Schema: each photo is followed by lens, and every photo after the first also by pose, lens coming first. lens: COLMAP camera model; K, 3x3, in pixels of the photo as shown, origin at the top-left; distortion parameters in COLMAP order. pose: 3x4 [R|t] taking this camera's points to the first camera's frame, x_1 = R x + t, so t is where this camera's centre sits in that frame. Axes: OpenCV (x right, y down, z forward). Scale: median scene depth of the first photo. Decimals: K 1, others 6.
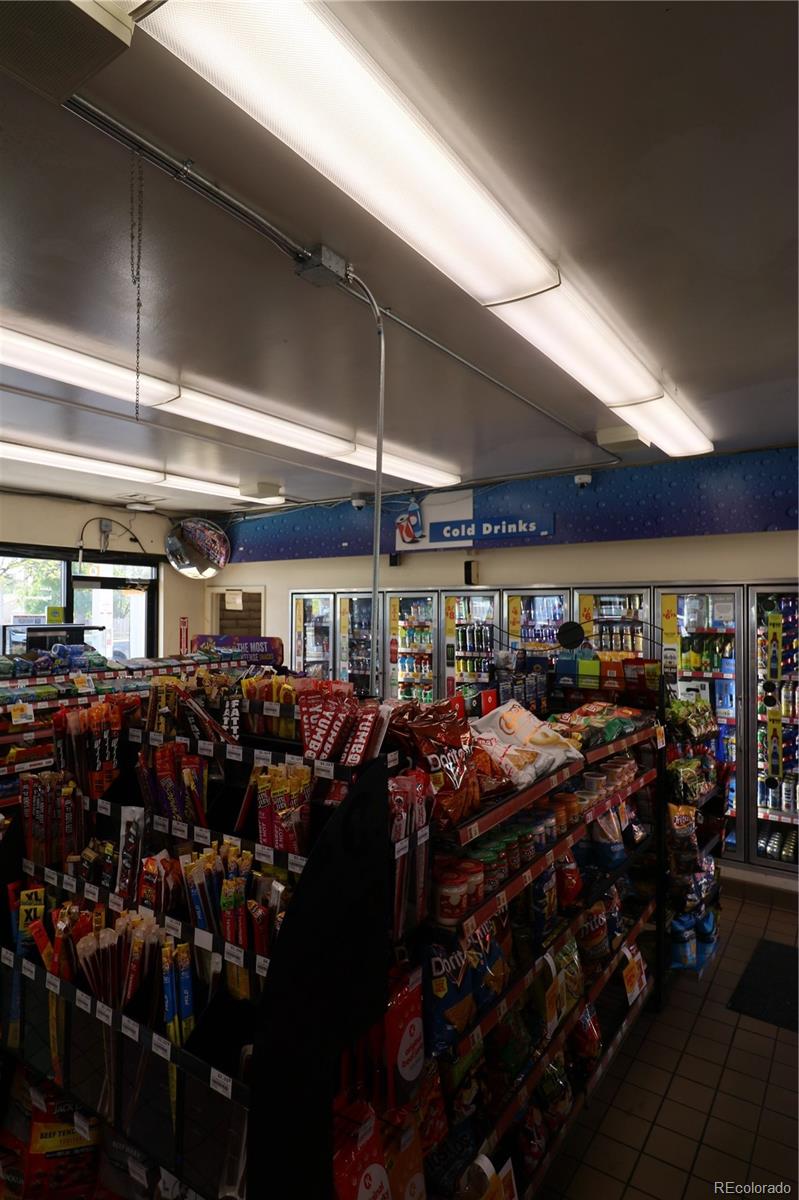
lens RADIAL K [[652.7, 0, 399.5], [0, 652.7, 600.0], [0, 0, 1]] dist [0.007068, -0.018419]
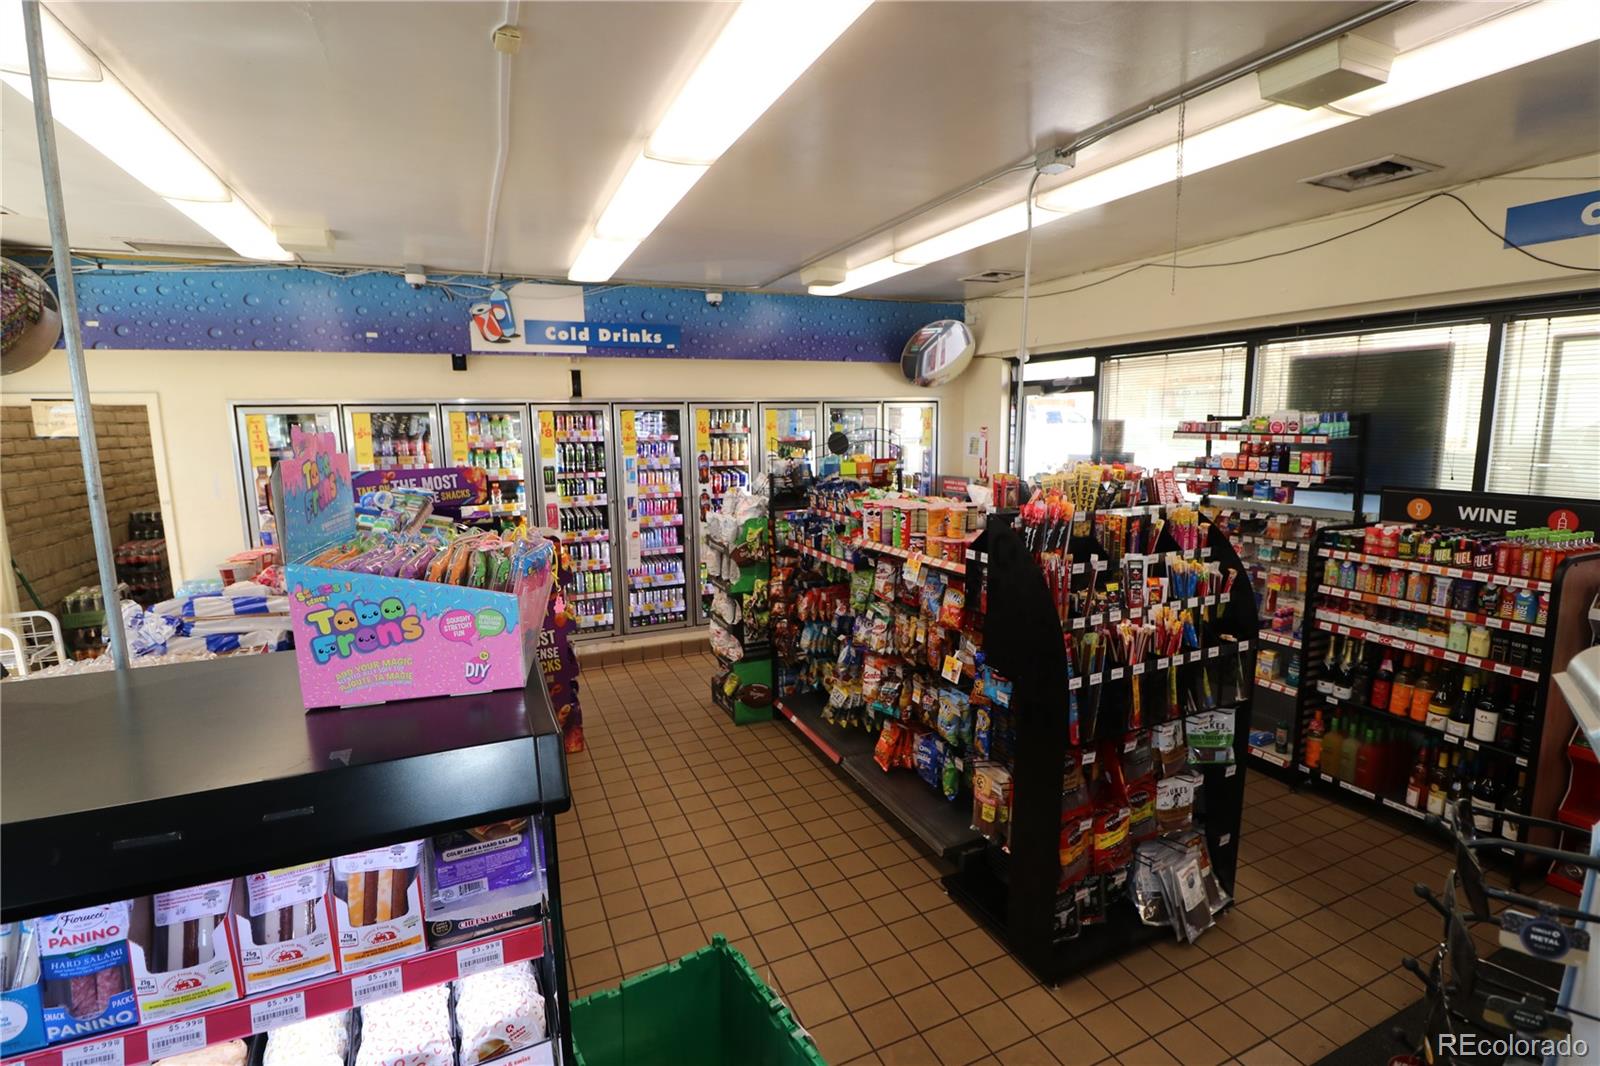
lens RADIAL K [[739.4, 0, 800.0], [0, 739.4, 533.0], [0, 0, 1]] dist [0.001453, -0.014843]
pose [[0.510510, -0.139897, 0.848415, -1.251393], [0.003538, 0.987010, 0.160621, -0.003387], [-0.859865, -0.078997, 0.504373, 0.446101]]
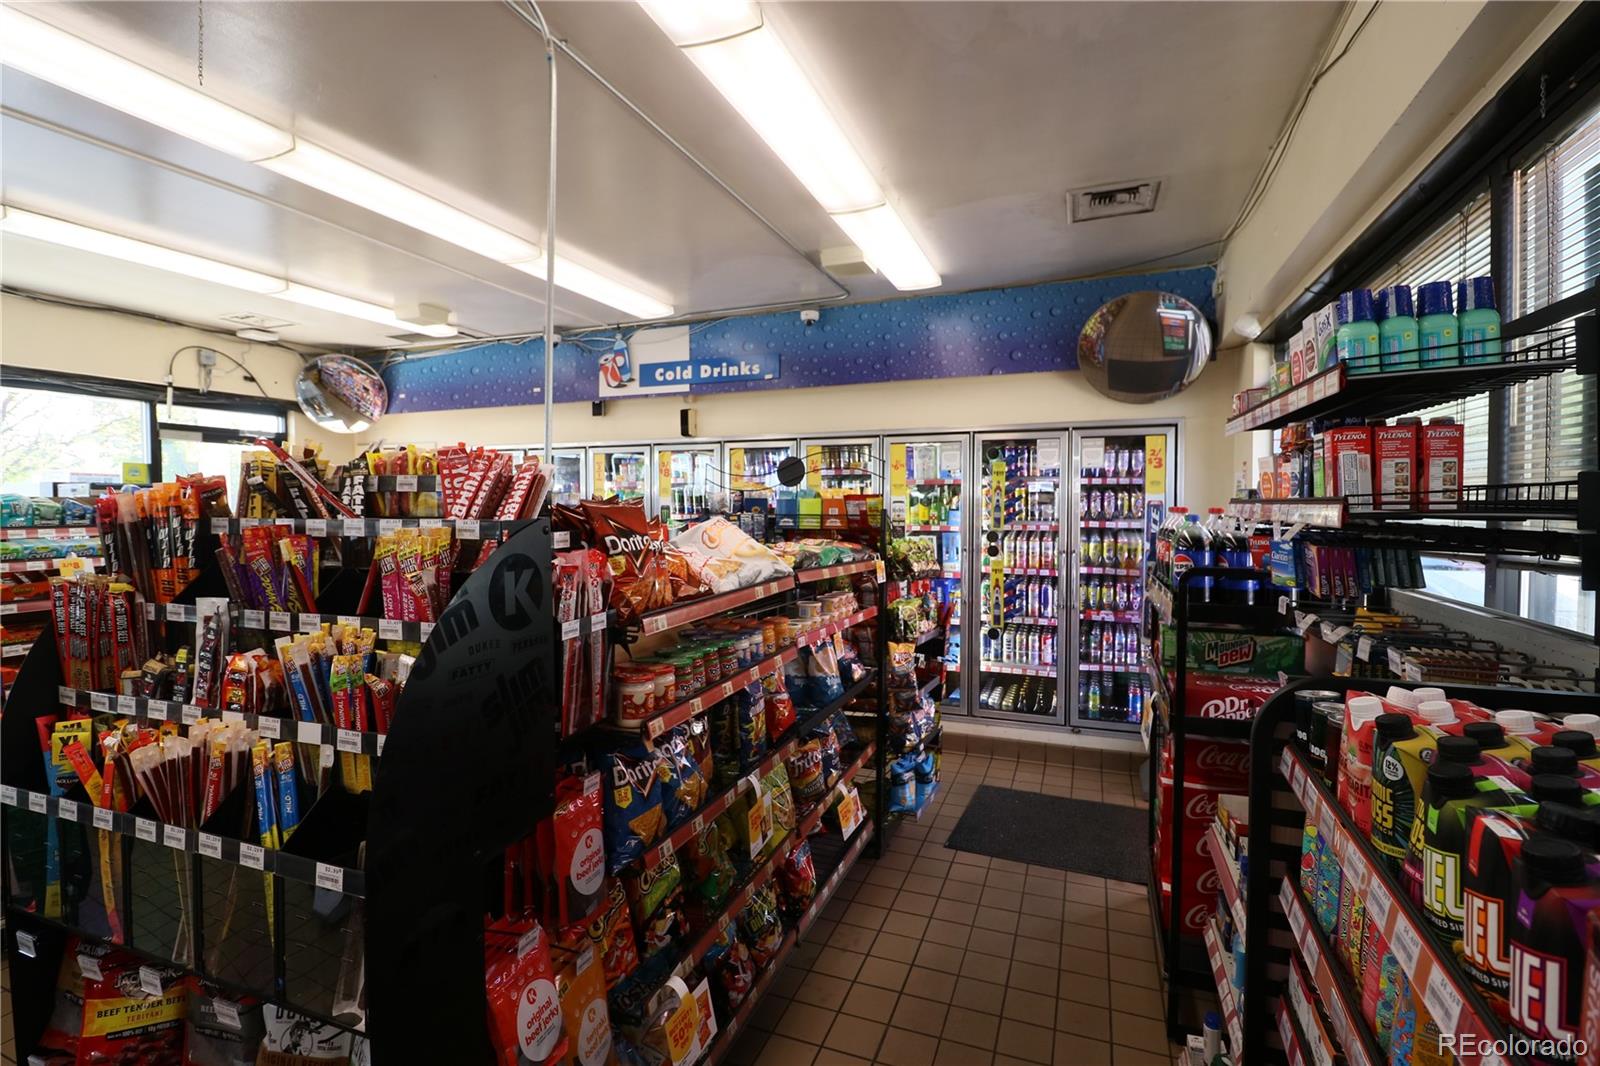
lens RADIAL K [[739.4, 0, 800.0], [0, 739.4, 533.0], [0, 0, 1]] dist [0.001453, -0.014843]
pose [[0.971334, -0.012847, 0.237371, 0.036953], [0.000370, 0.998619, 0.052532, 0.109275], [-0.237718, -0.050939, 0.969998, -0.008381]]
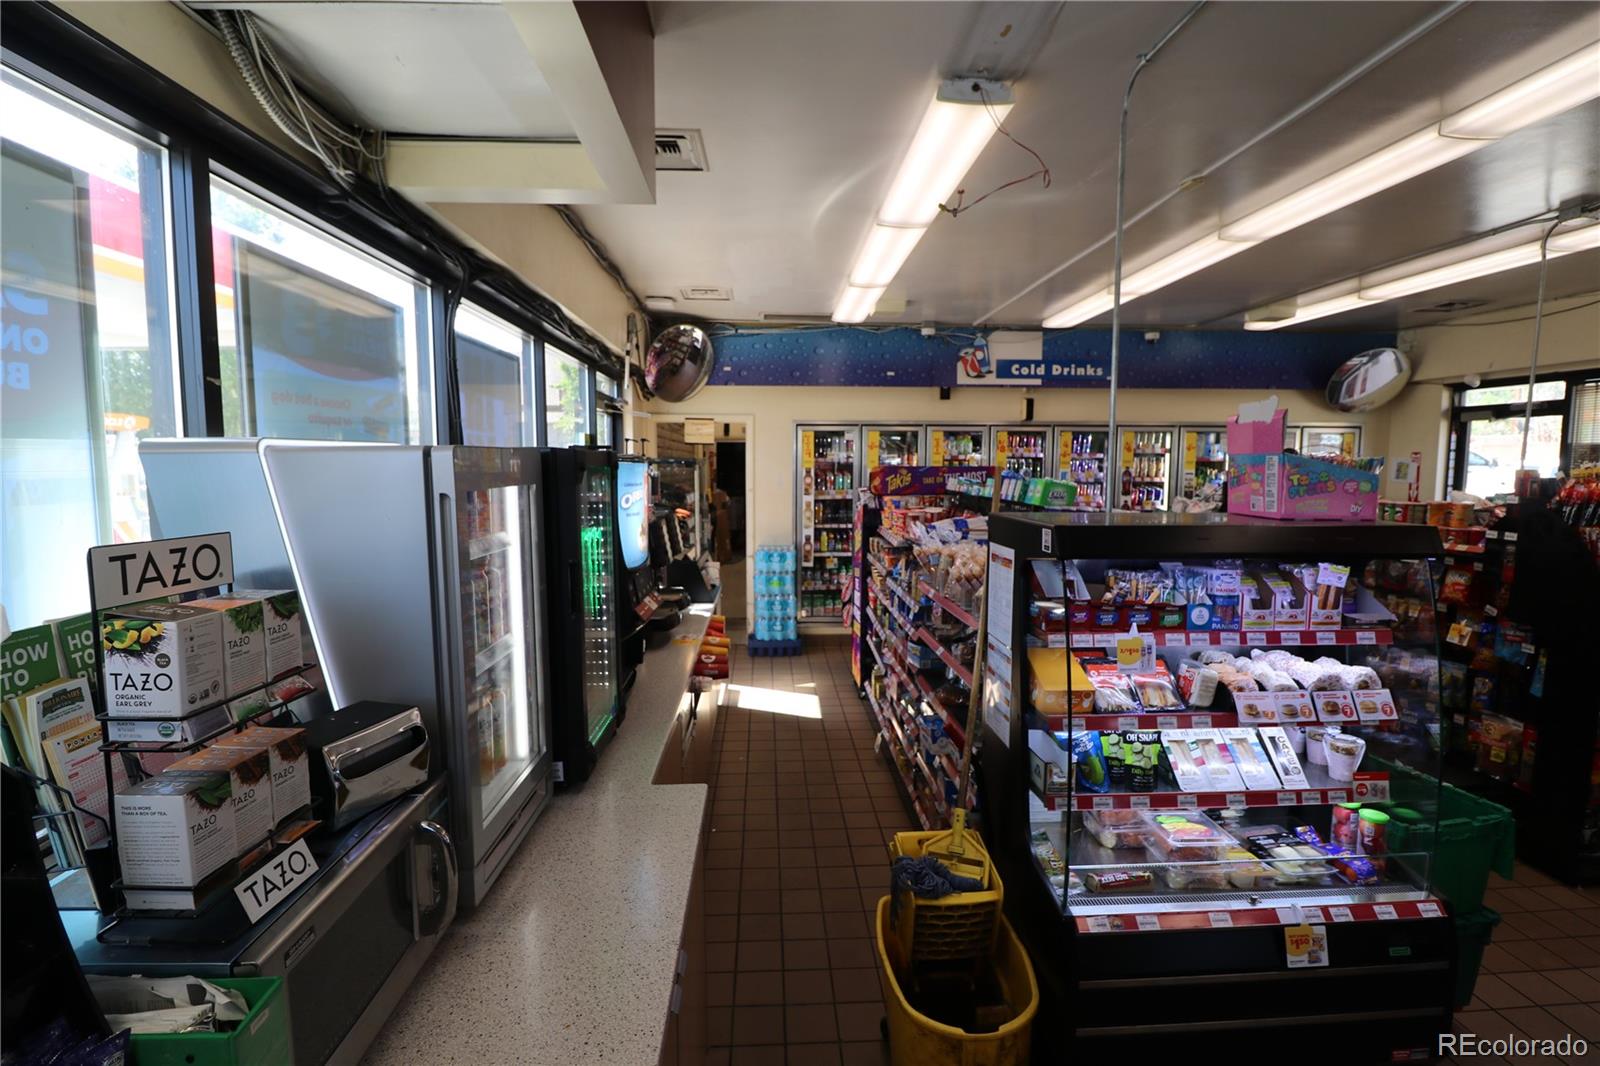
lens RADIAL K [[739.4, 0, 800.0], [0, 739.4, 533.0], [0, 0, 1]] dist [0.001453, -0.014843]
pose [[0.787822, -0.060170, 0.612957, -1.958123], [-0.008798, 0.994016, 0.108884, 0.065610], [-0.615840, -0.091174, 0.782578, 0.511132]]
